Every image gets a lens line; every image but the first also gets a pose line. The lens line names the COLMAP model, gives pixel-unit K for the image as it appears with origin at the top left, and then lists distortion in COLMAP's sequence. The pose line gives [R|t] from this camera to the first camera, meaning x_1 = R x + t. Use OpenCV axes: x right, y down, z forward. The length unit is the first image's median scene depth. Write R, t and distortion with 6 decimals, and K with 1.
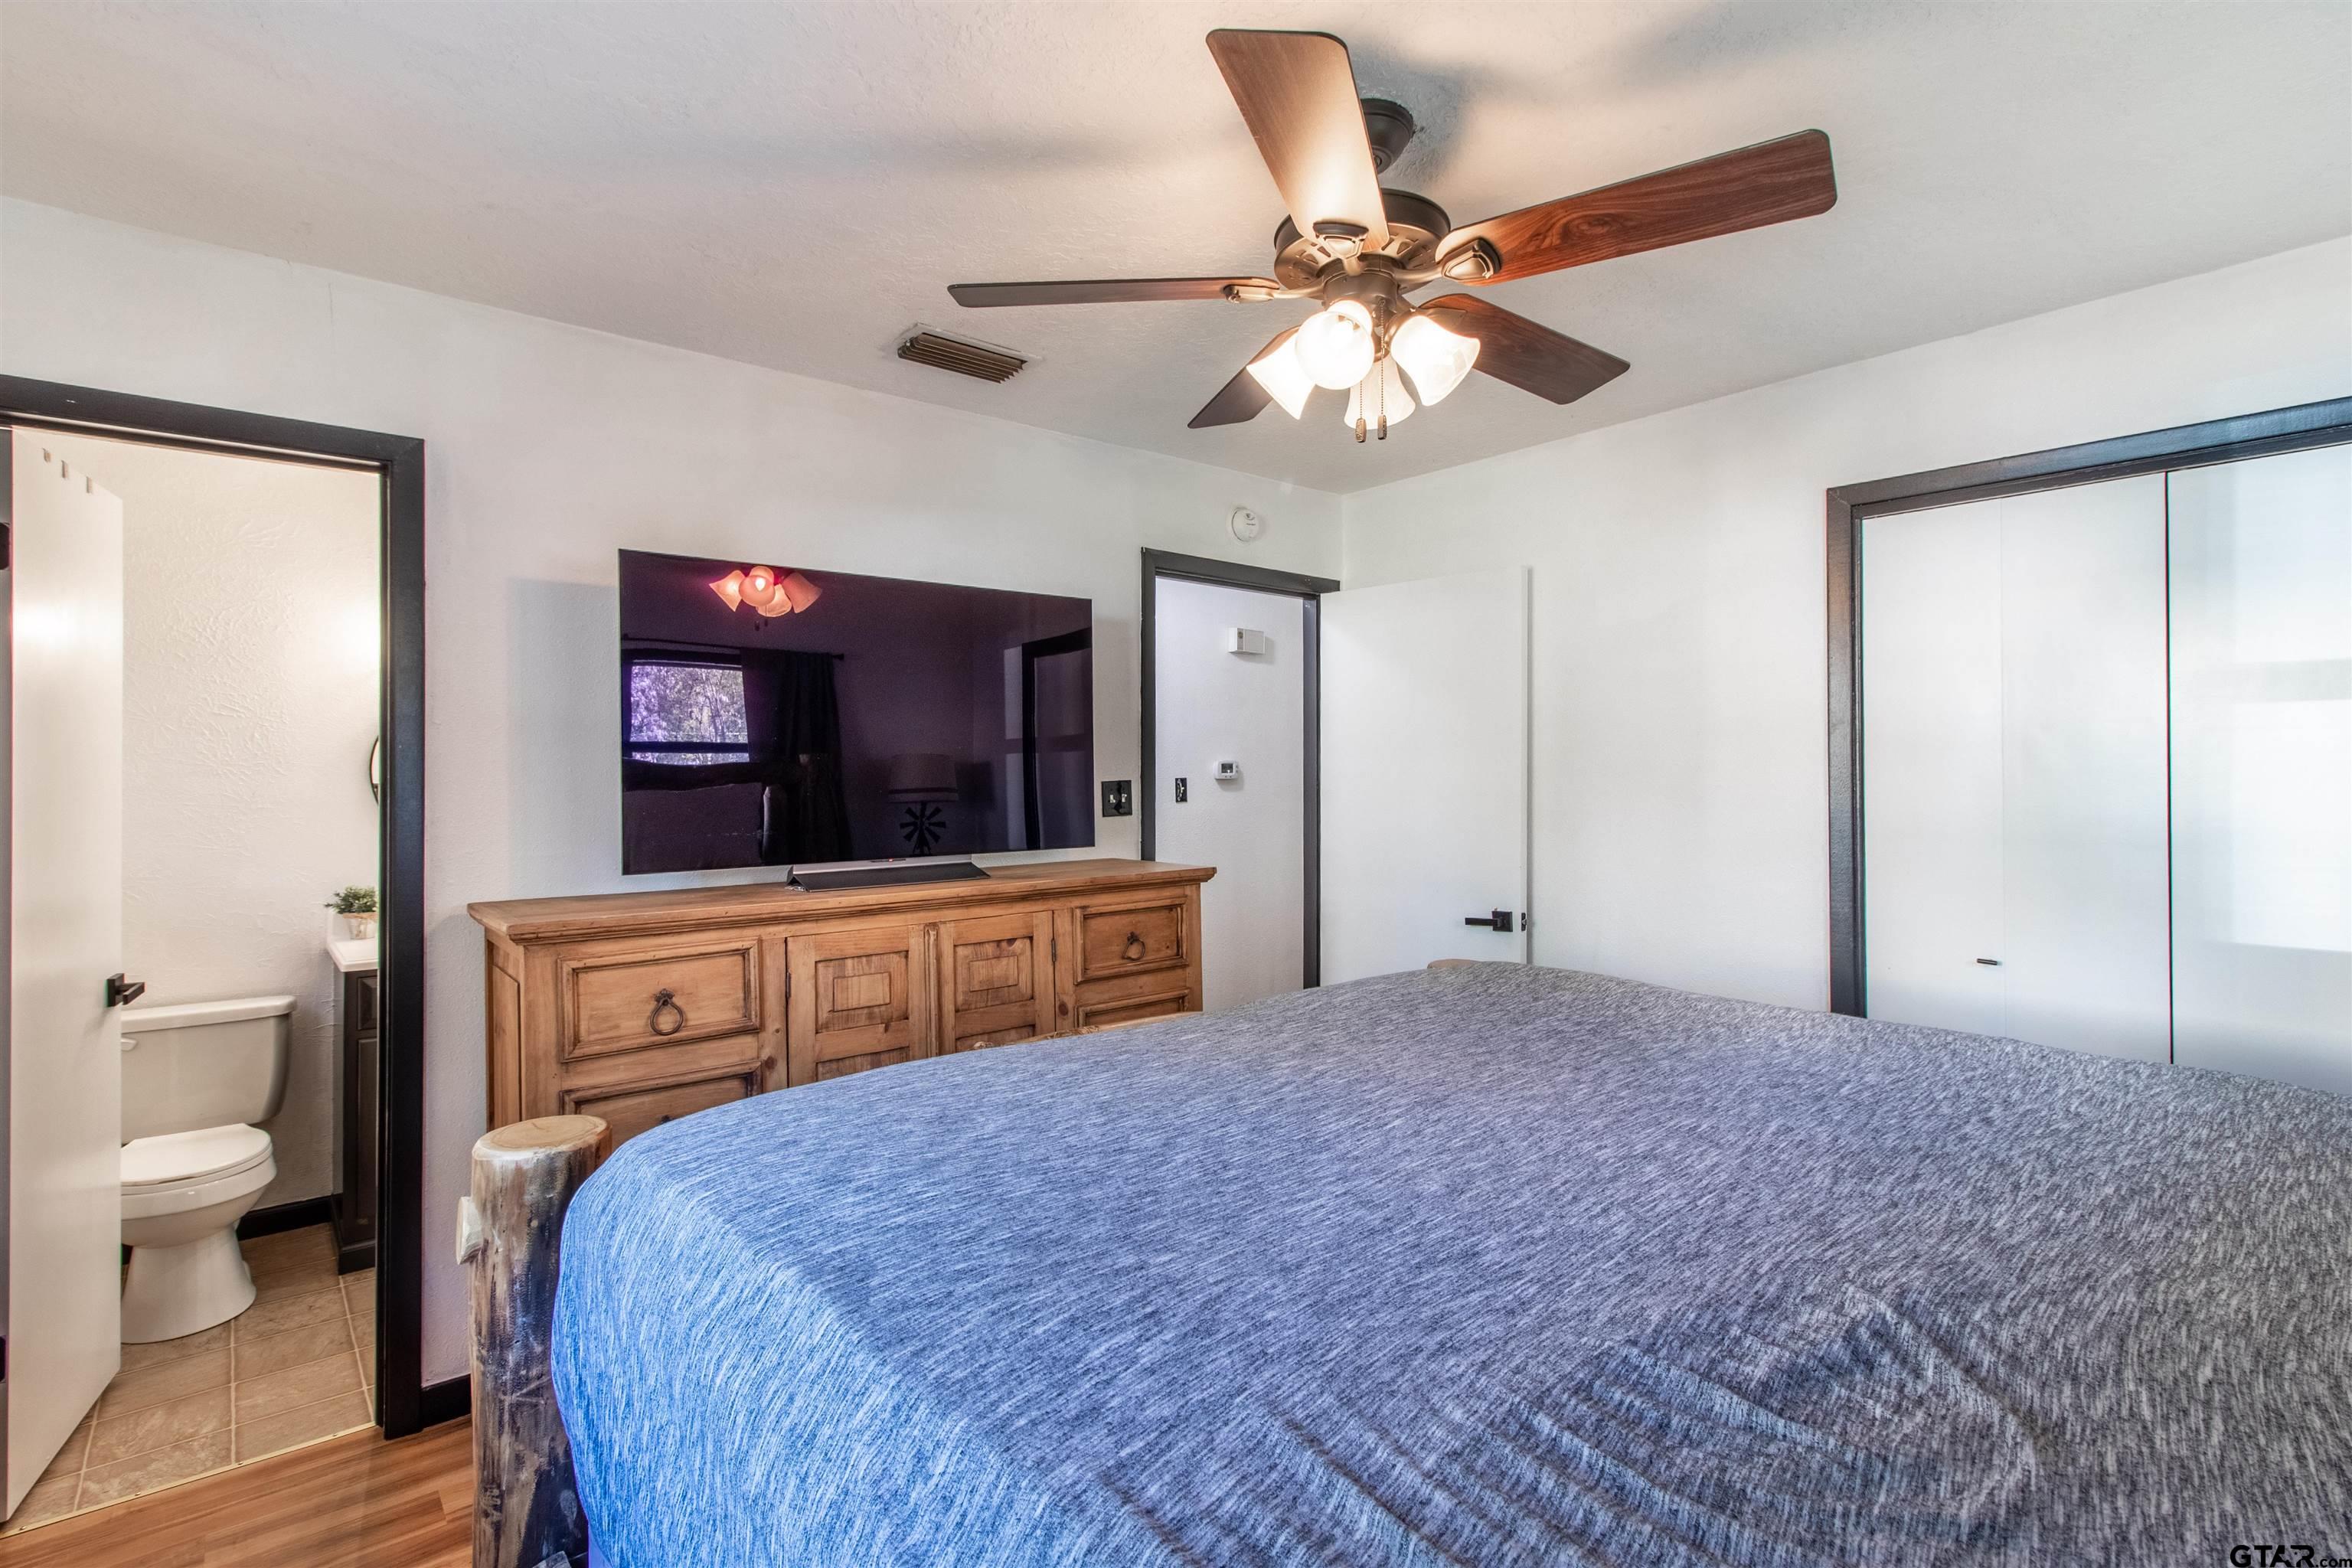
lens RADIAL K [[1111.3, 0, 1181.1], [0, 1111.3, 778.3], [0, 0, 1]] dist [0.001050, 0.000468]
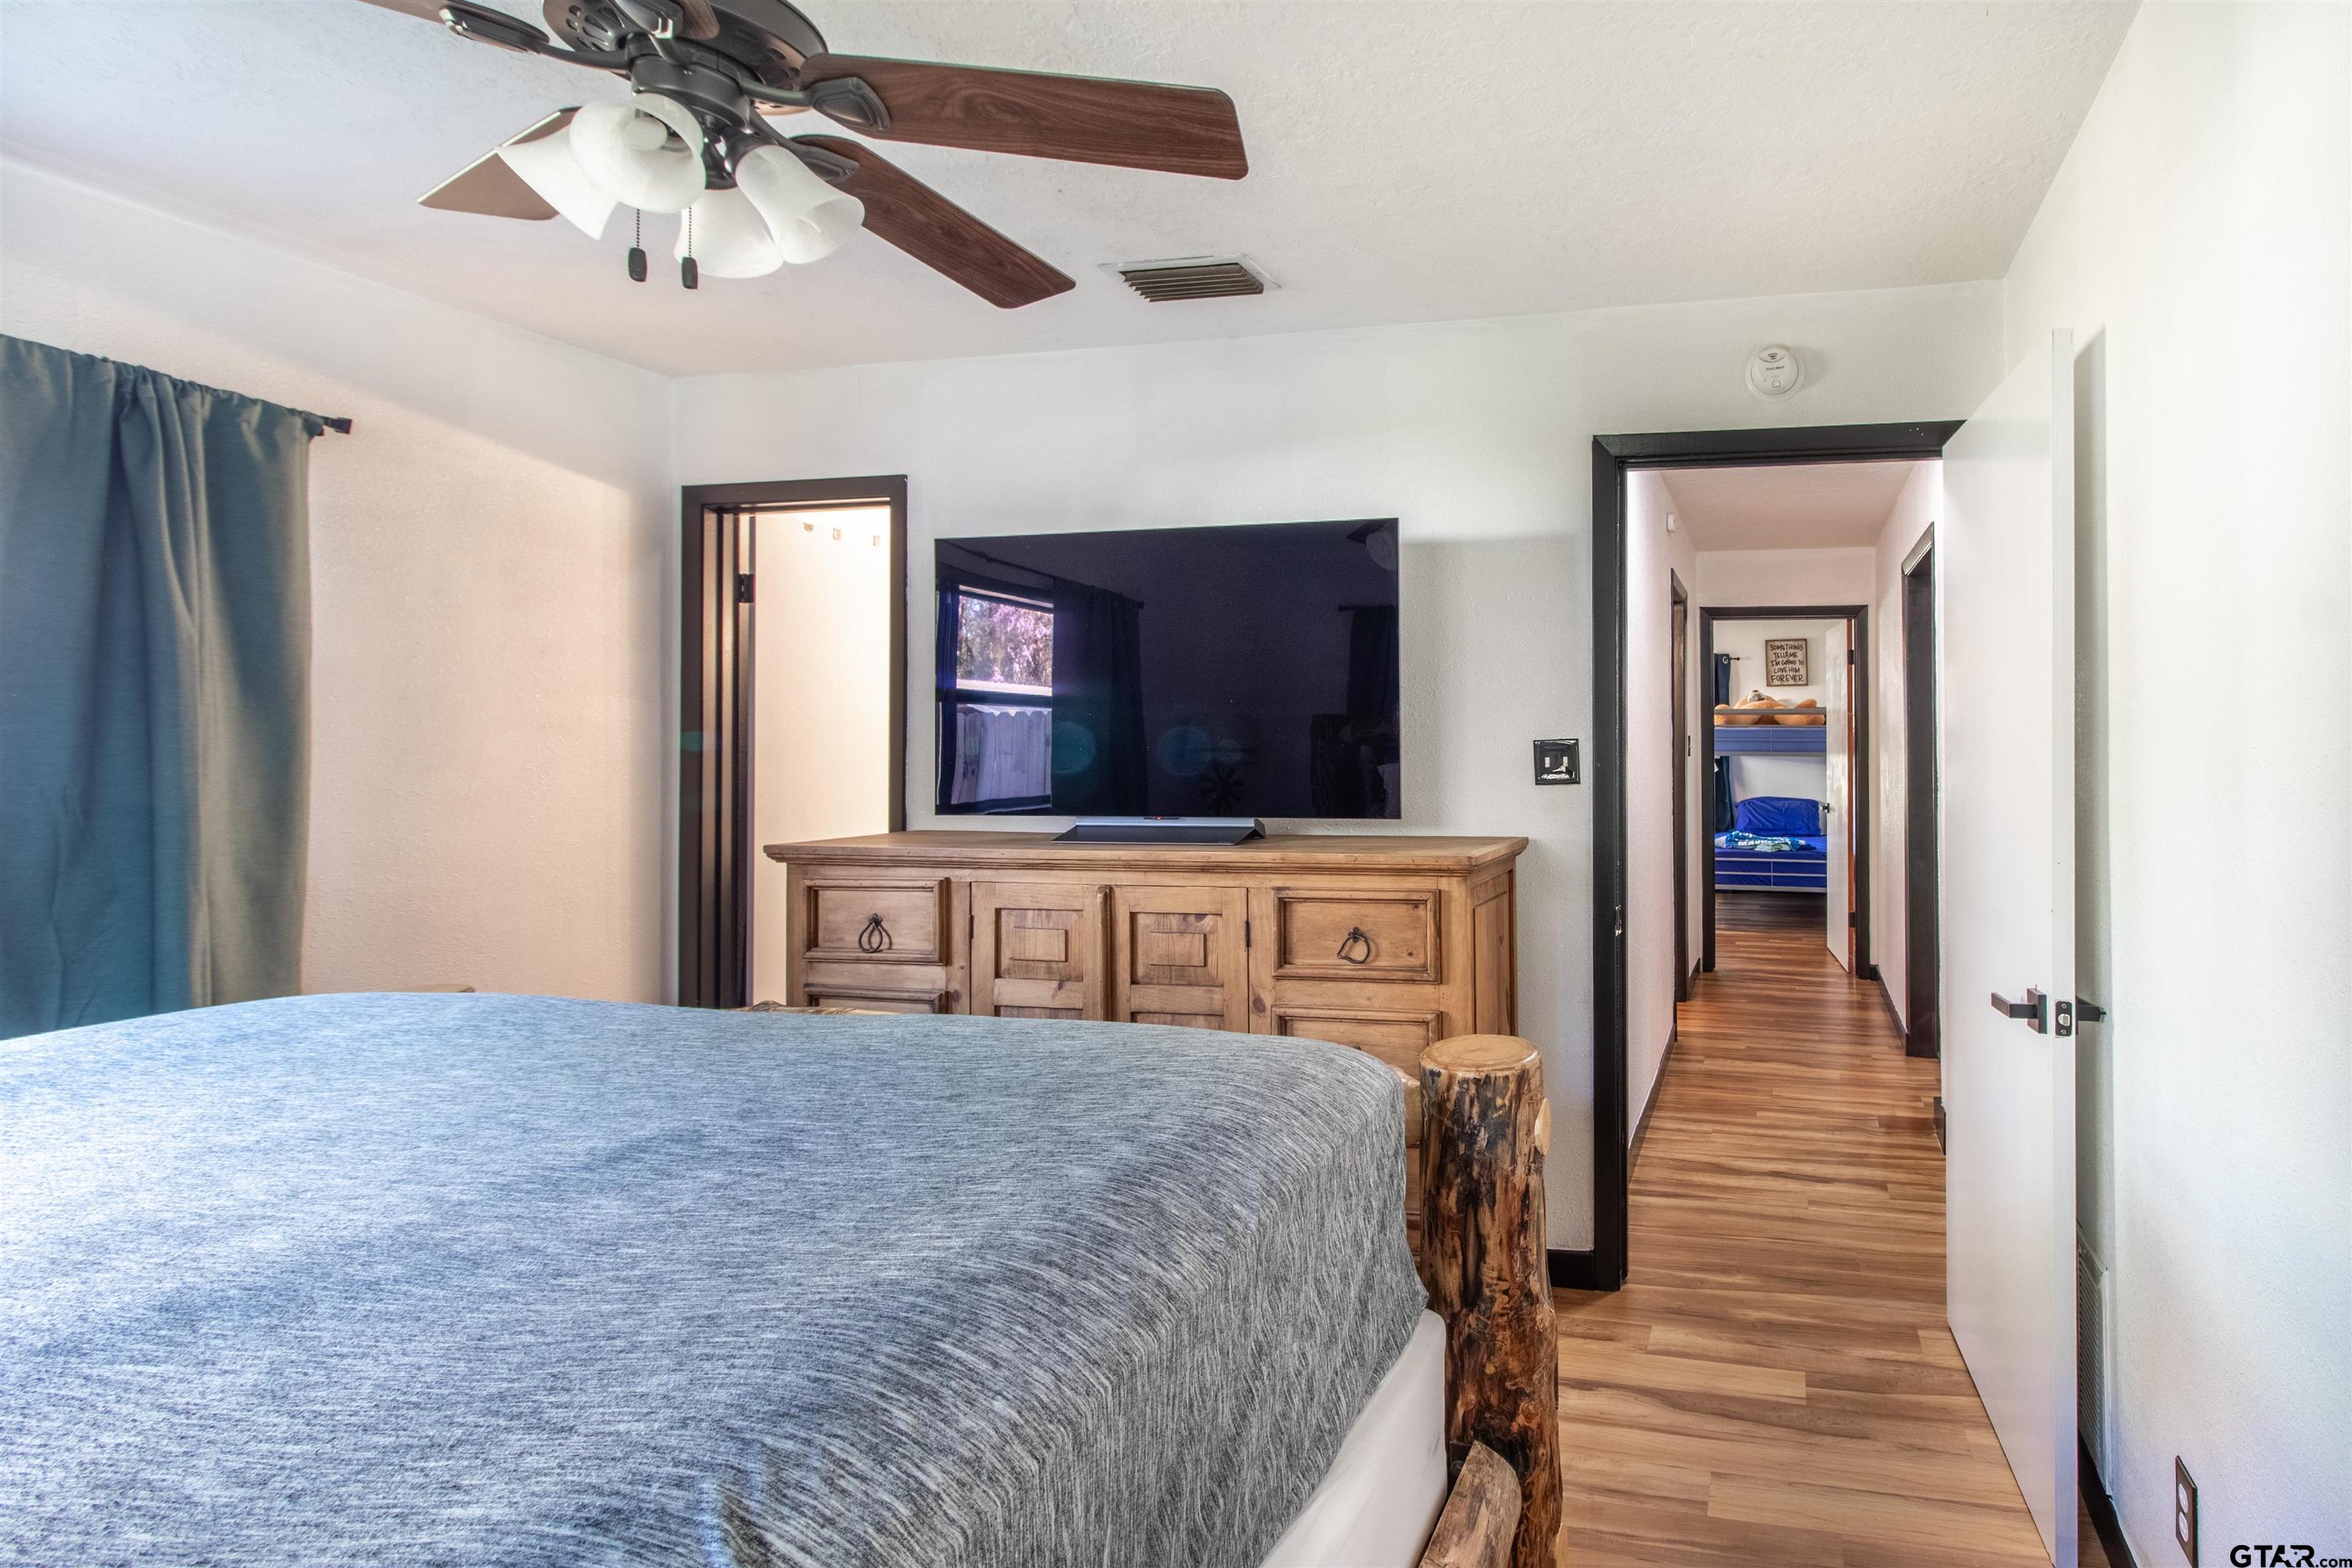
lens RADIAL K [[1111.3, 0, 1194.9], [0, 1111.3, 723.6], [0, 0, 1]] dist [0.001050, 0.000468]
pose [[0.635774, -0.003125, -0.771869, 0.538463], [-0.005532, 0.999948, -0.008606, -0.001168], [0.771856, 0.009742, 0.635723, 0.426956]]
